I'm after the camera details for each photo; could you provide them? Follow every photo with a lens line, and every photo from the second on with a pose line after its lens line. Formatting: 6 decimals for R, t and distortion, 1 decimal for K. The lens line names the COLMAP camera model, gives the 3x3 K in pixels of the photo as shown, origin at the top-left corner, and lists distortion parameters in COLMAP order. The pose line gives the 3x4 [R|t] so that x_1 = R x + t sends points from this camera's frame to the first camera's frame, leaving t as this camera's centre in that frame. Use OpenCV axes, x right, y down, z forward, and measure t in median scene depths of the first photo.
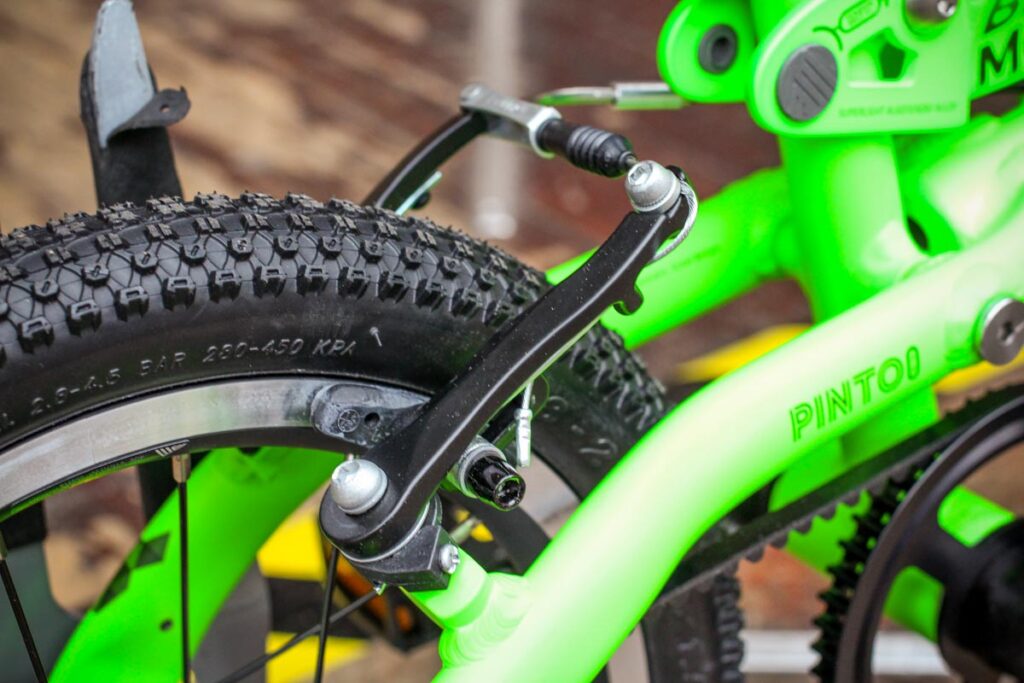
lens RADIAL K [[1926.2, 0, 512.3], [0, 1926.2, 342.3], [0, 0, 1]] dist [-0.045828, 0.000000]
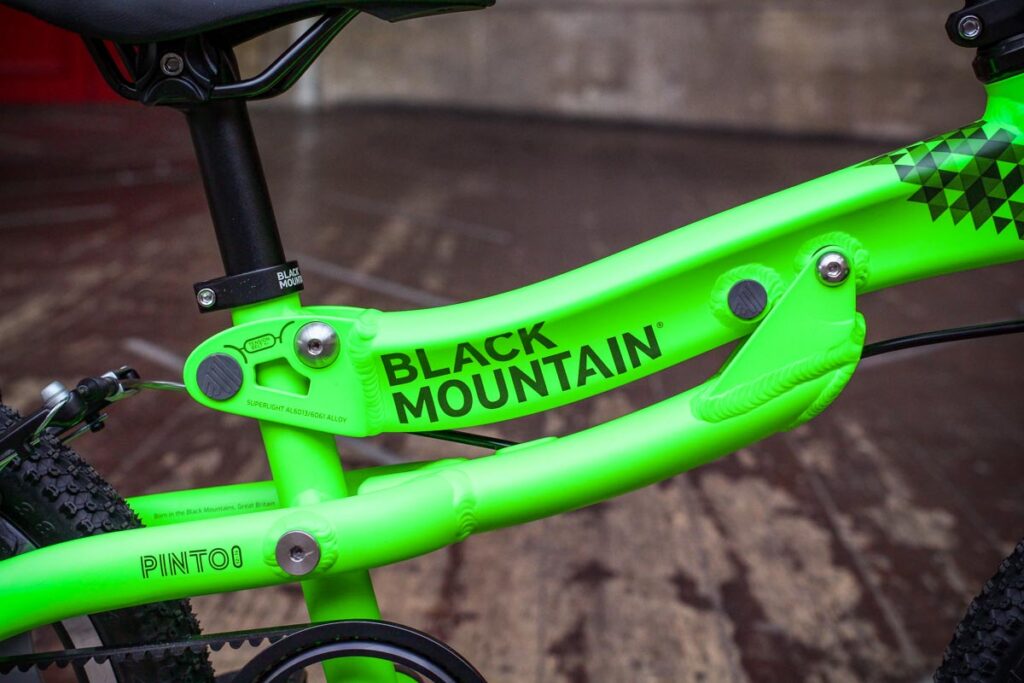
lens RADIAL K [[1926.2, 0, 507.9], [0, 1926.2, 342.1], [0, 0, 1]] dist [-0.045828, 0.000000]
pose [[0.784023, 0.111883, -0.610566, 1.373343], [-0.296671, 0.931548, -0.210251, 0.116544], [0.545247, 0.345979, 0.763547, -0.164949]]
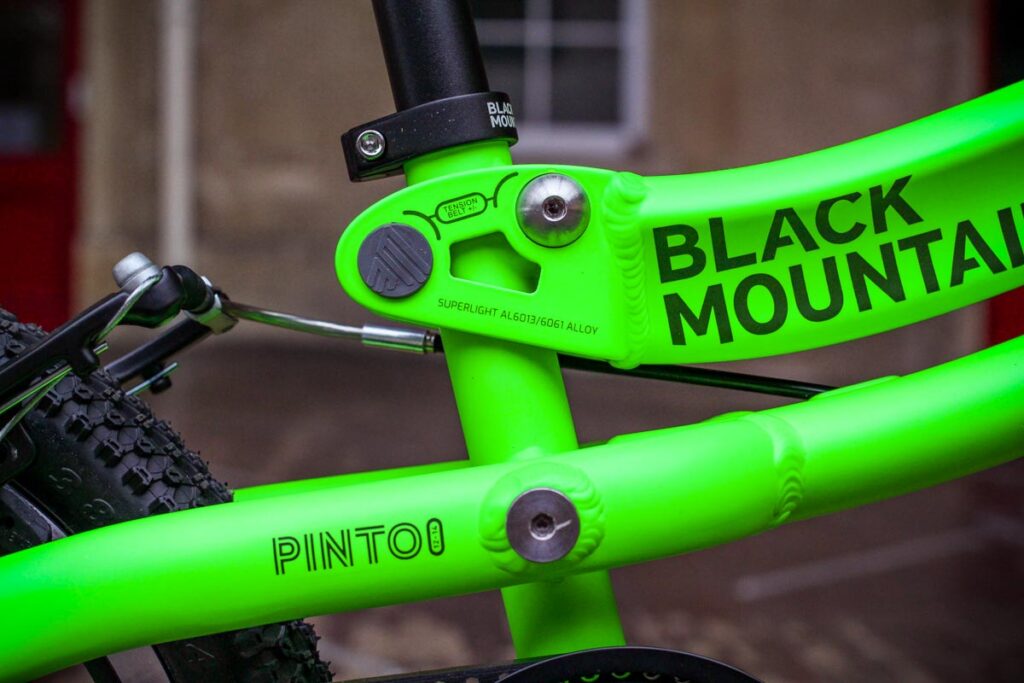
lens RADIAL K [[1926.2, 0, 511.7], [0, 1926.2, 342.2], [0, 0, 1]] dist [-0.045828, 0.000000]
pose [[0.832376, 0.033710, -0.553186, 0.791593], [-0.279269, 0.887674, -0.366121, 0.274497], [0.478707, 0.459238, 0.748292, 0.252673]]
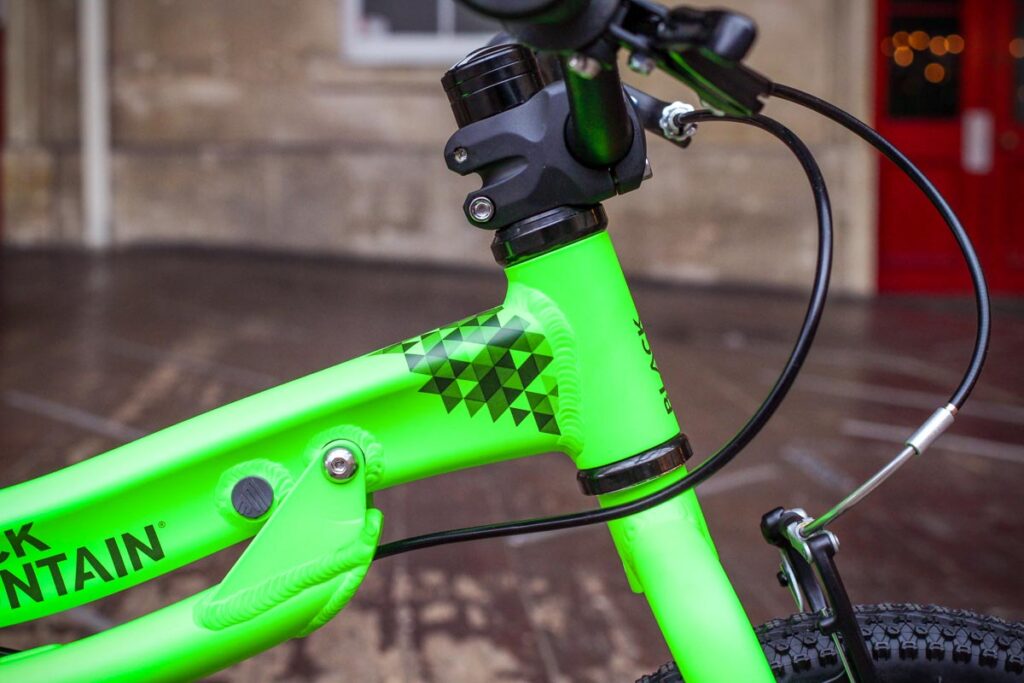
lens RADIAL K [[1926.2, 0, 515.3], [0, 1926.2, 342.5], [0, 0, 1]] dist [-0.045828, 0.000000]
pose [[0.836197, 0.068085, -0.544187, 1.529620], [-0.269996, 0.914794, -0.300423, -0.032540], [0.477365, 0.398141, 0.783330, 0.037969]]
